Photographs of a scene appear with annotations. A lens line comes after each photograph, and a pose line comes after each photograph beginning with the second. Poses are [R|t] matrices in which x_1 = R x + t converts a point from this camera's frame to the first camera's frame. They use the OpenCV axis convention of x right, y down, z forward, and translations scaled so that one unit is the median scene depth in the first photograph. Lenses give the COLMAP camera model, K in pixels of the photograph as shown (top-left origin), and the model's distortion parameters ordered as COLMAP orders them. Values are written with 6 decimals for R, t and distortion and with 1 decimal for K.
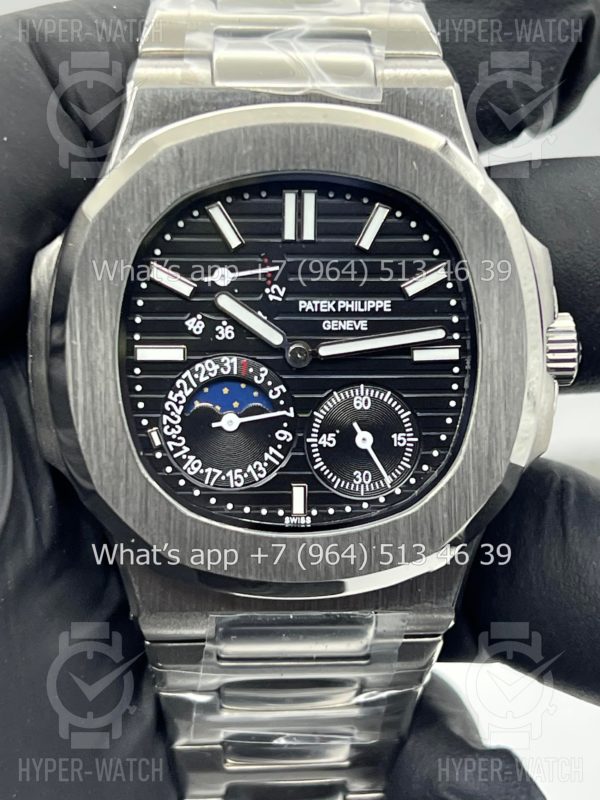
lens RADIAL K [[1848.9, 0, 301.2], [0, 1848.9, 403.7], [0, 0, 1]] dist [0.184086, 0.000000]
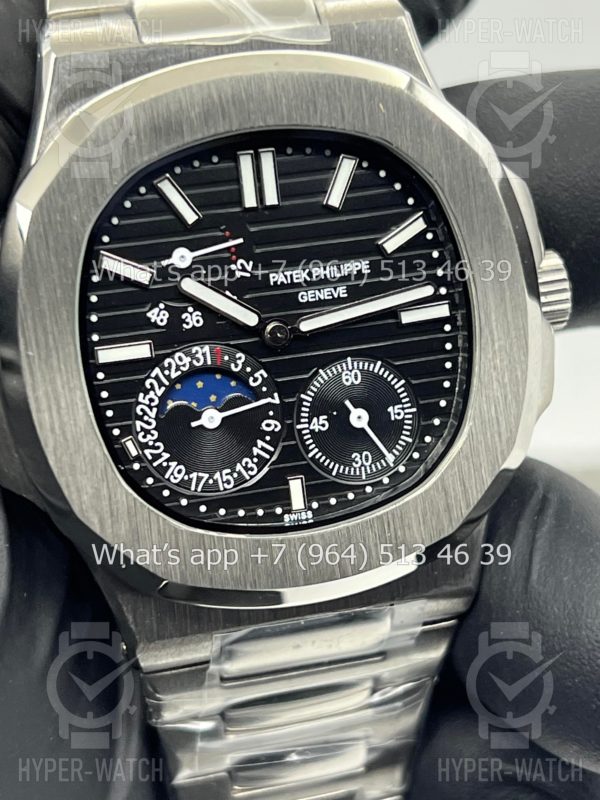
lens RADIAL K [[1848.9, 0, 298.3], [0, 1848.9, 407.9], [0, 0, 1]] dist [0.184086, 0.000000]
pose [[0.982887, -0.134847, 0.125500, -0.108012], [0.131565, 0.990720, 0.034117, -0.020051], [-0.128936, -0.017021, 0.991507, 0.109379]]
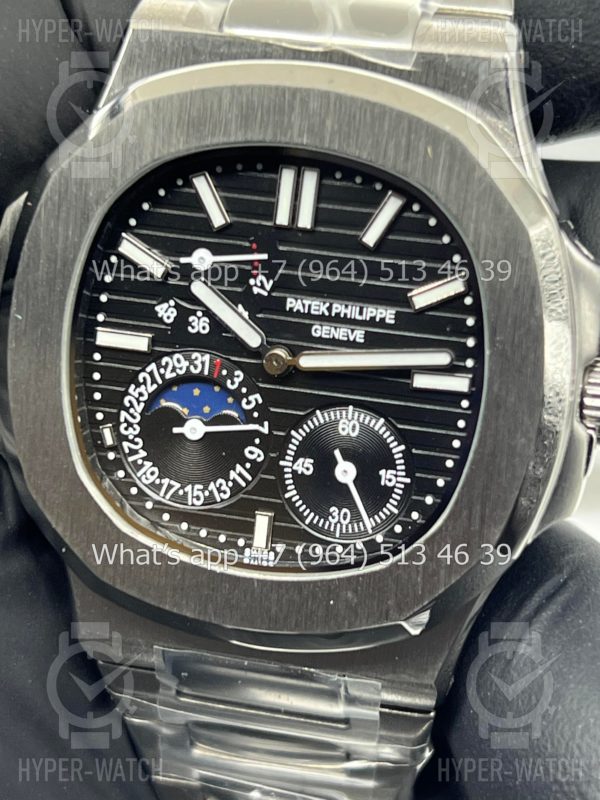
lens RADIAL K [[1848.9, 0, 304.4], [0, 1848.9, 401.7], [0, 0, 1]] dist [0.184086, 0.000000]
pose [[0.953105, 0.134161, -0.271278, 0.239692], [-0.120047, 0.990433, 0.068051, -0.066845], [0.277812, -0.032293, 0.960093, 0.193556]]
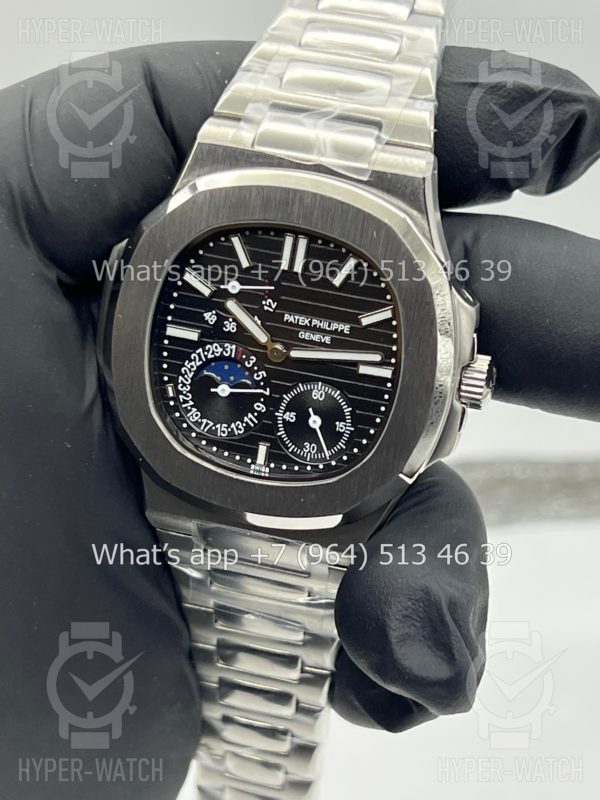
lens RADIAL K [[1848.9, 0, 296.5], [0, 1848.9, 414.9], [0, 0, 1]] dist [0.184086, 0.000000]
pose [[0.944505, 0.201717, -0.259270, 0.376877], [-0.171074, 0.975827, 0.135999, -0.170169], [0.280436, -0.084098, 0.956182, -0.316000]]
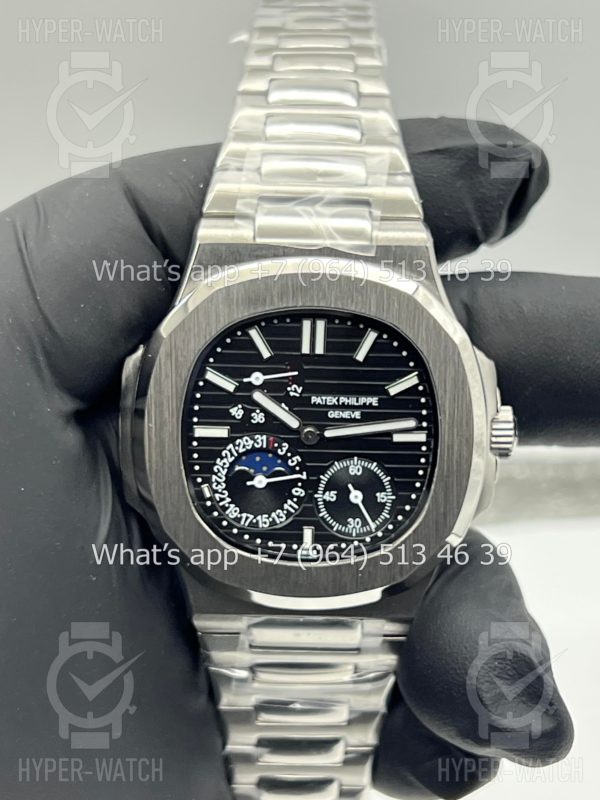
lens RADIAL K [[1848.9, 0, 295.1], [0, 1848.9, 402.7], [0, 0, 1]] dist [0.184086, 0.000000]
pose [[0.997547, 0.029492, -0.063488, 0.074803], [-0.026553, 0.998559, 0.046637, -0.115254], [0.064772, -0.044837, 0.996892, -0.389483]]
